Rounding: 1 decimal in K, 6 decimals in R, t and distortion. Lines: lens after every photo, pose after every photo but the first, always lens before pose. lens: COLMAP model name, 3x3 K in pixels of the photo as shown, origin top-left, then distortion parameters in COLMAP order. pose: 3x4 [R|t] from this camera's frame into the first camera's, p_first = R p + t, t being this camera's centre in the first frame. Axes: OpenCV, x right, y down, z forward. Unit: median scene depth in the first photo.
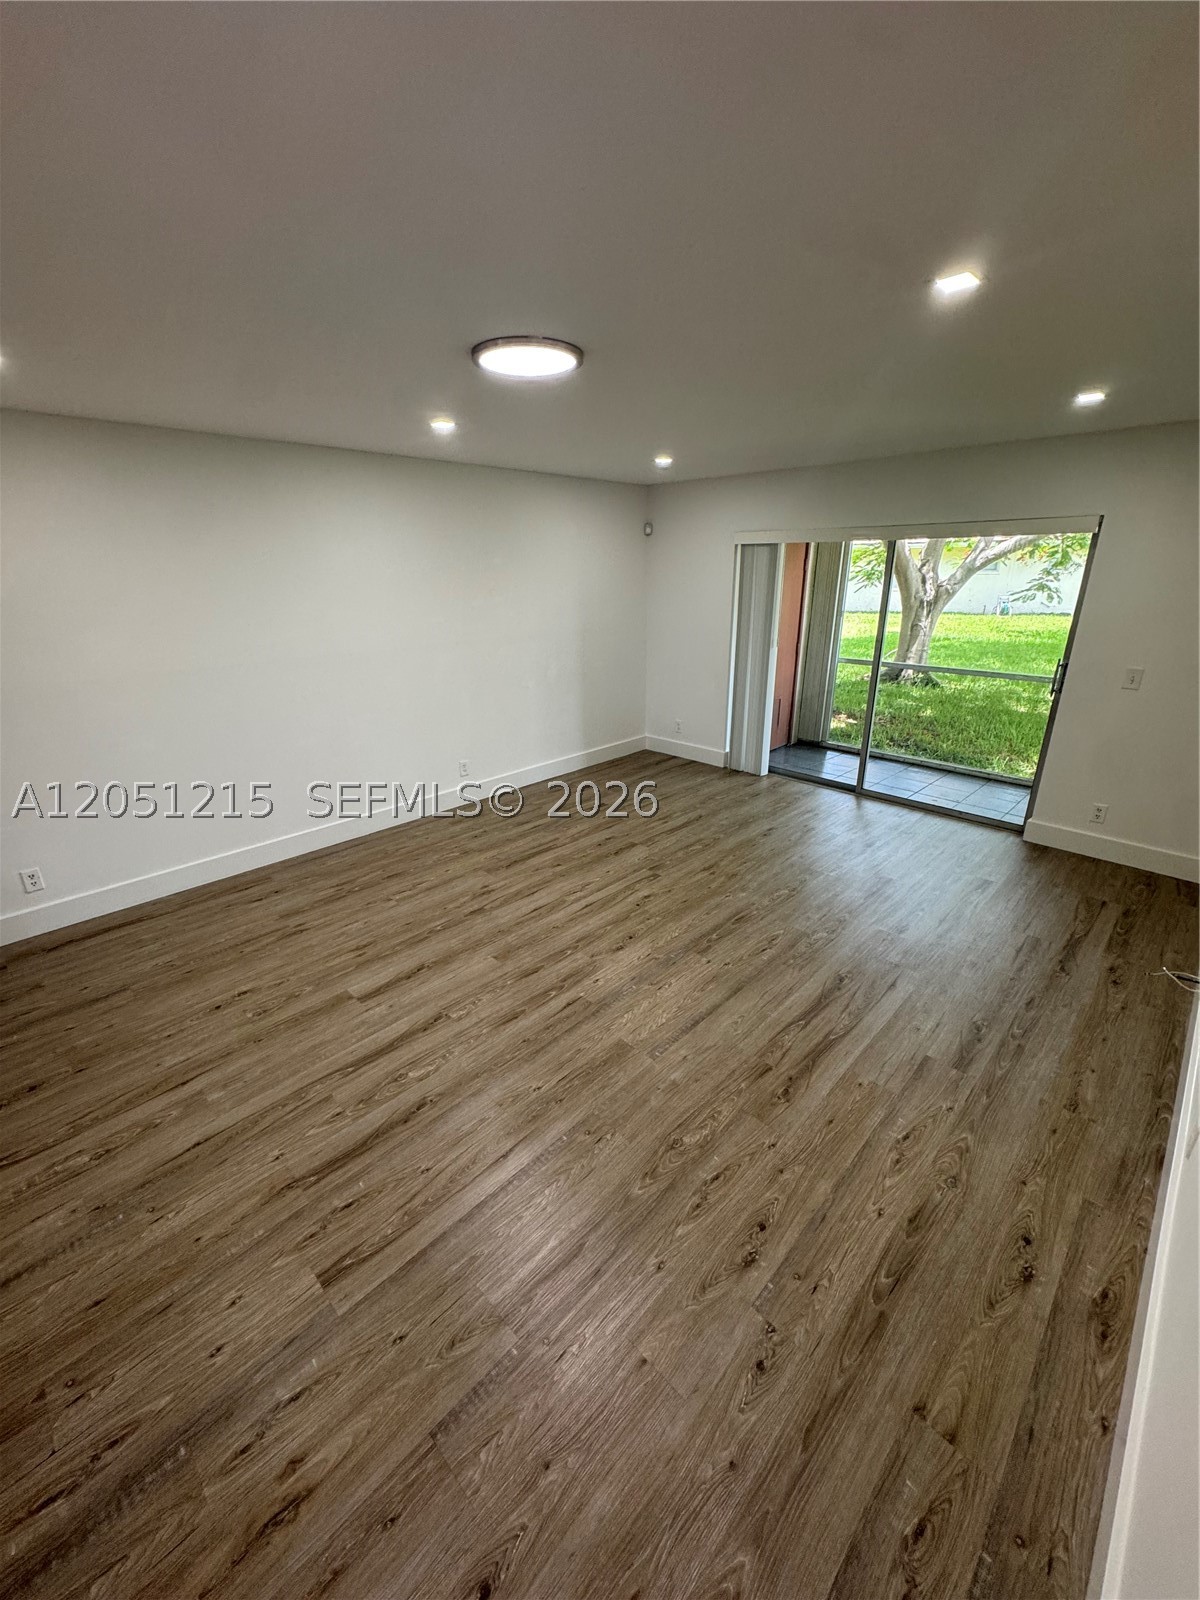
lens RADIAL K [[639.5, 0, 599.1], [0, 639.5, 798.7], [0, 0, 1]] dist [-0.001940, 0.000550]
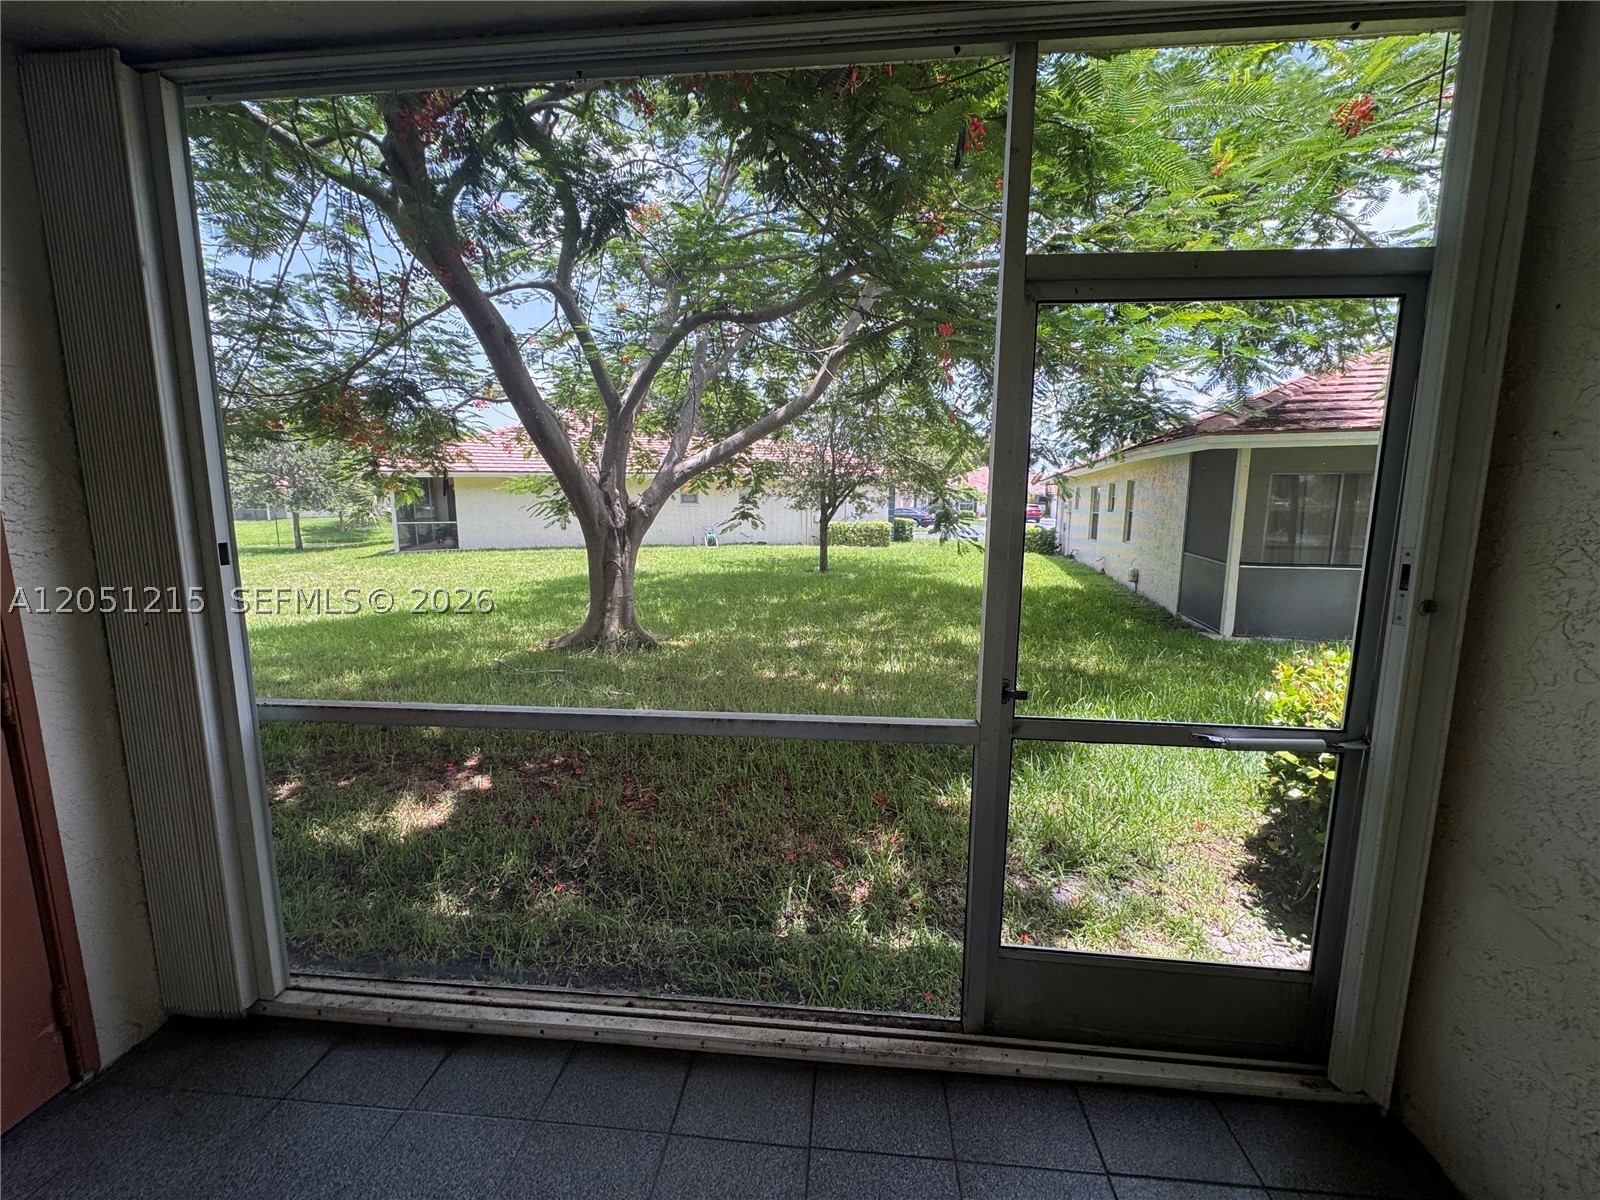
lens RADIAL K [[639.5, 0, 798.5], [0, 639.5, 600.8], [0, 0, 1]] dist [-0.001940, 0.000550]
pose [[0.774378, -0.080280, 0.627610, 0.224983], [0.203384, 0.970859, -0.126760, -0.107193], [-0.599144, 0.225806, 0.768139, 0.372380]]
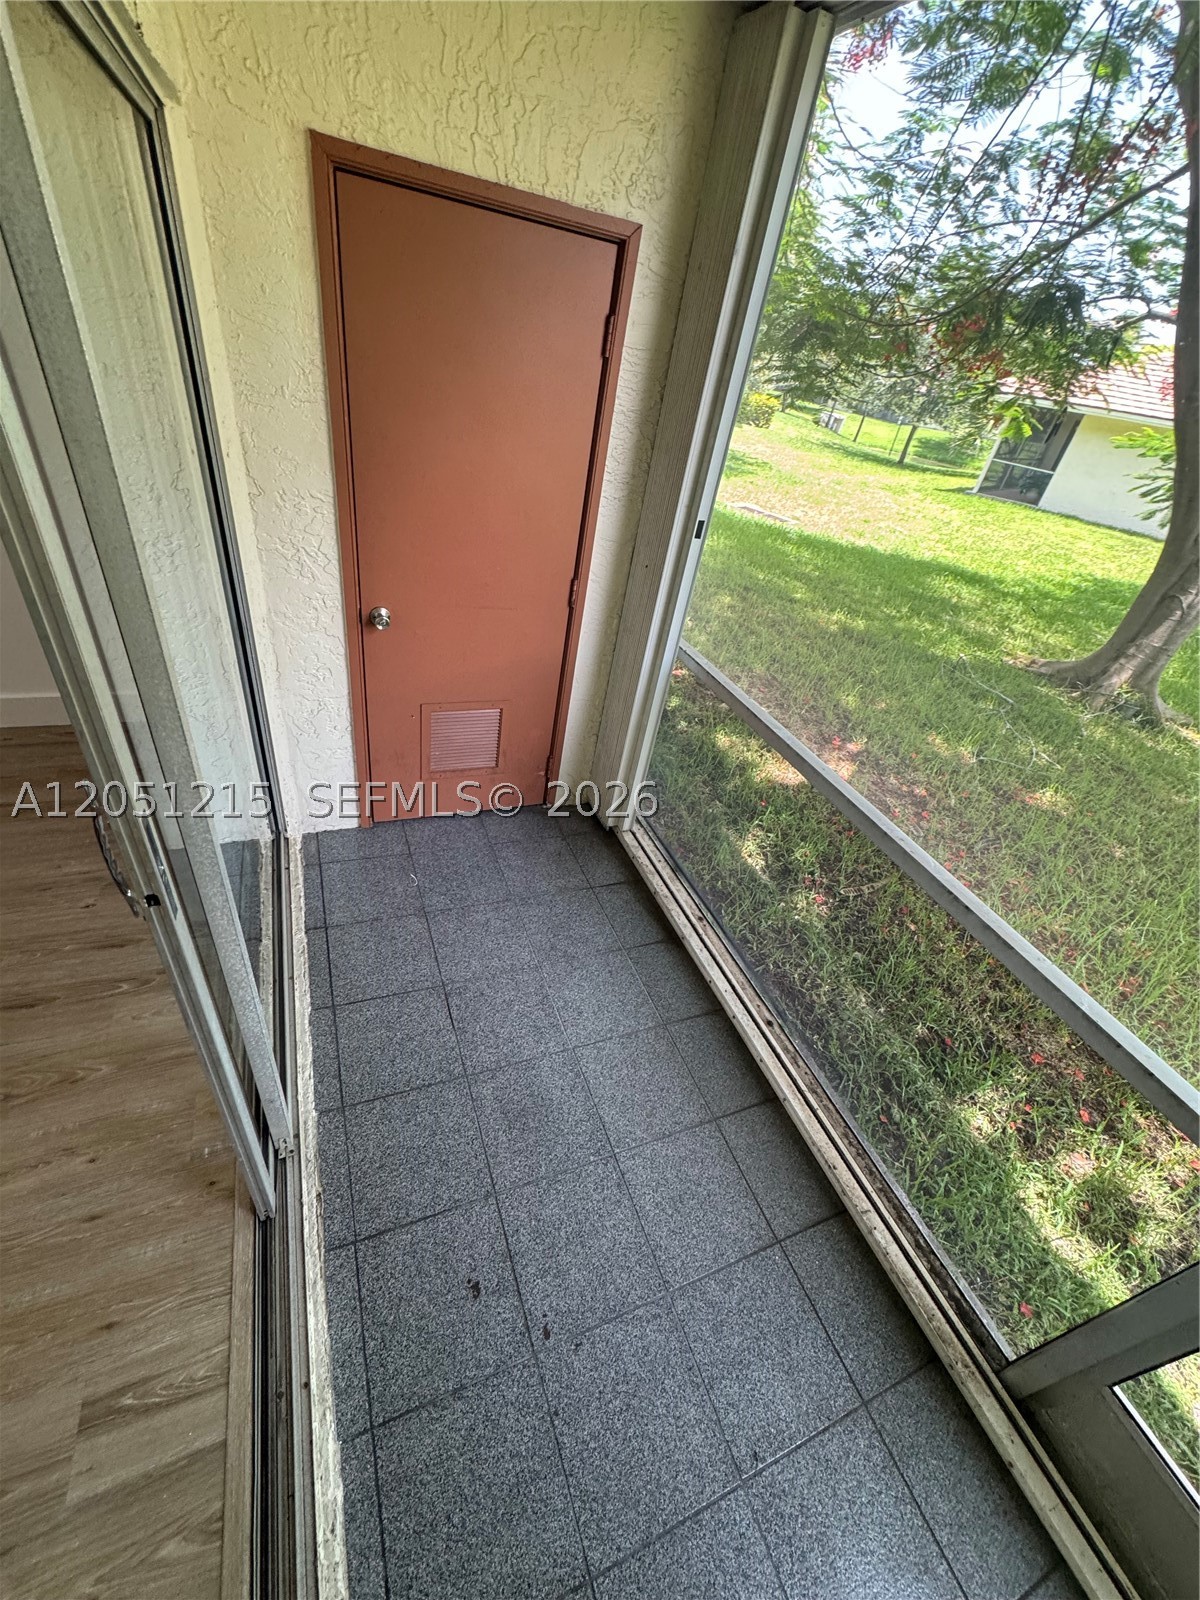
lens RADIAL K [[639.5, 0, 599.1], [0, 639.5, 798.7], [0, 0, 1]] dist [-0.001940, 0.000550]
pose [[0.905638, 0.359903, -0.224253, 0.260040], [-0.294018, 0.914015, 0.279518, -0.136515], [0.305570, -0.187207, 0.933585, 0.366936]]
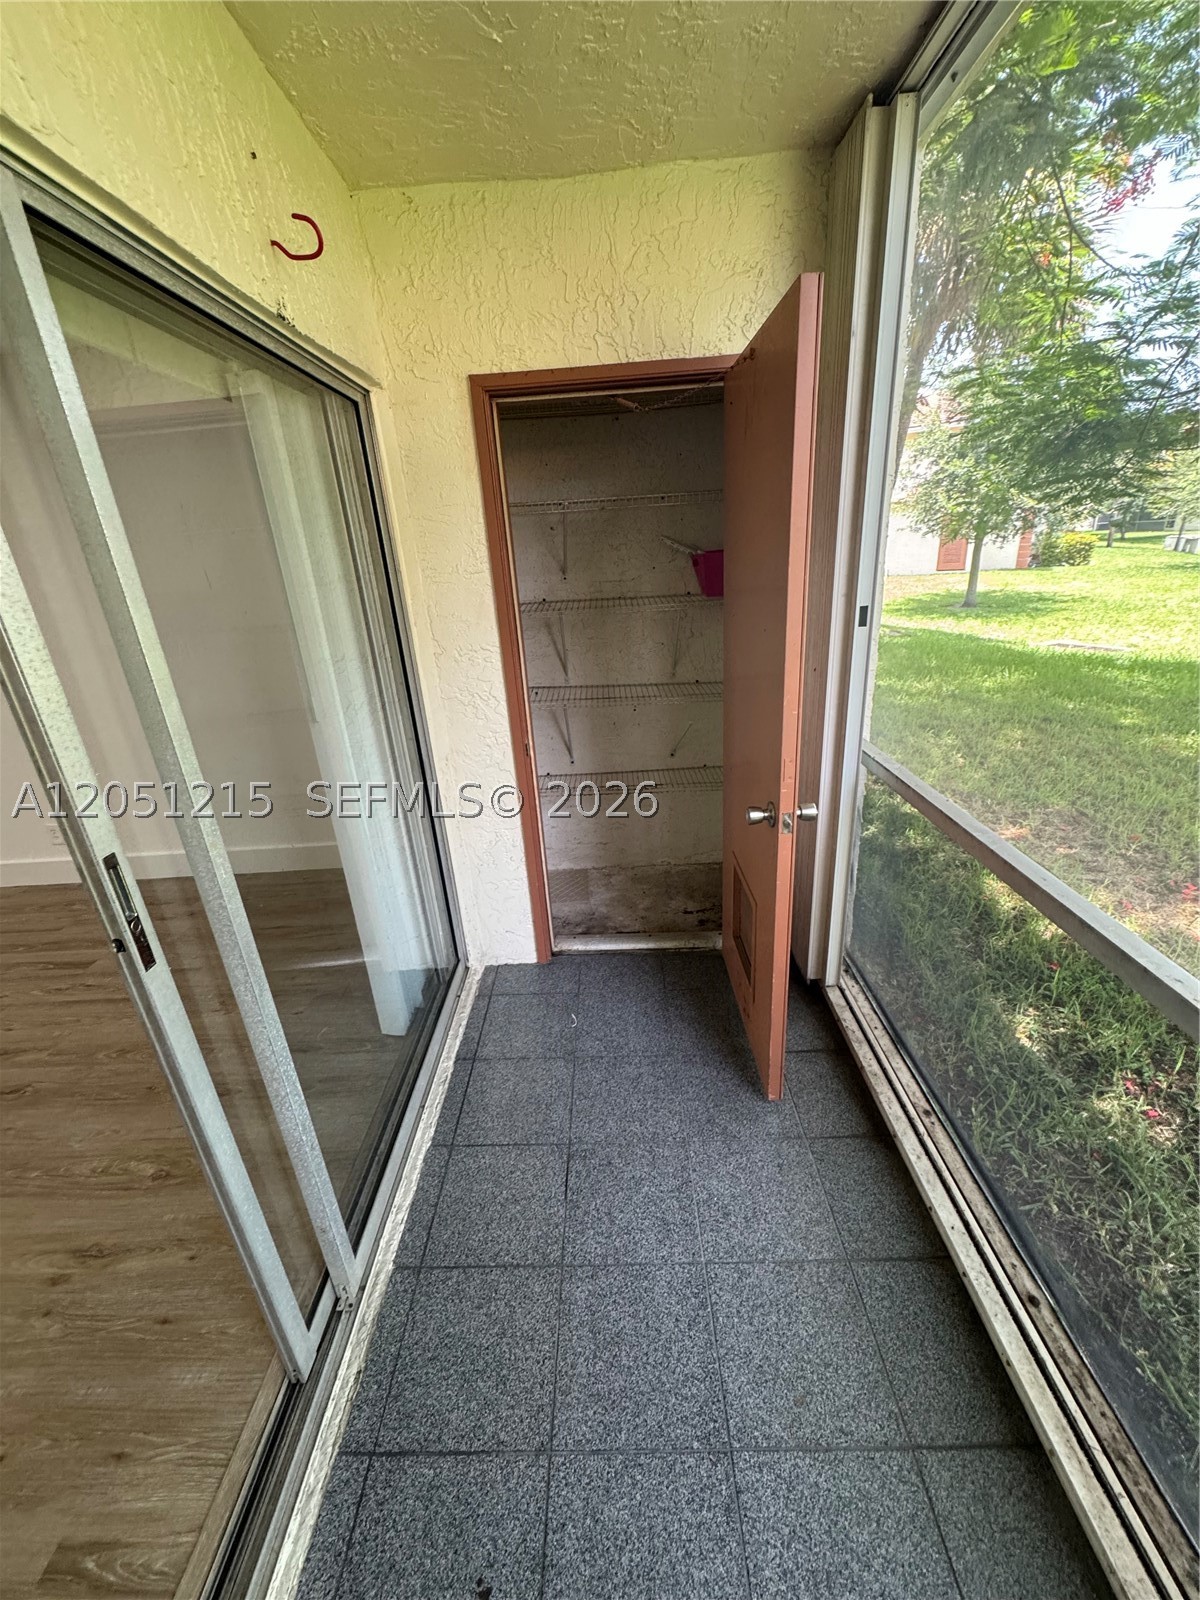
lens RADIAL K [[639.5, 0, 599.1], [0, 639.5, 798.7], [0, 0, 1]] dist [-0.001940, 0.000550]
pose [[0.697132, 0.230042, -0.679034, 0.291592], [-0.191643, 0.972453, 0.132696, -0.128218], [0.690854, 0.037625, 0.722014, 0.403597]]
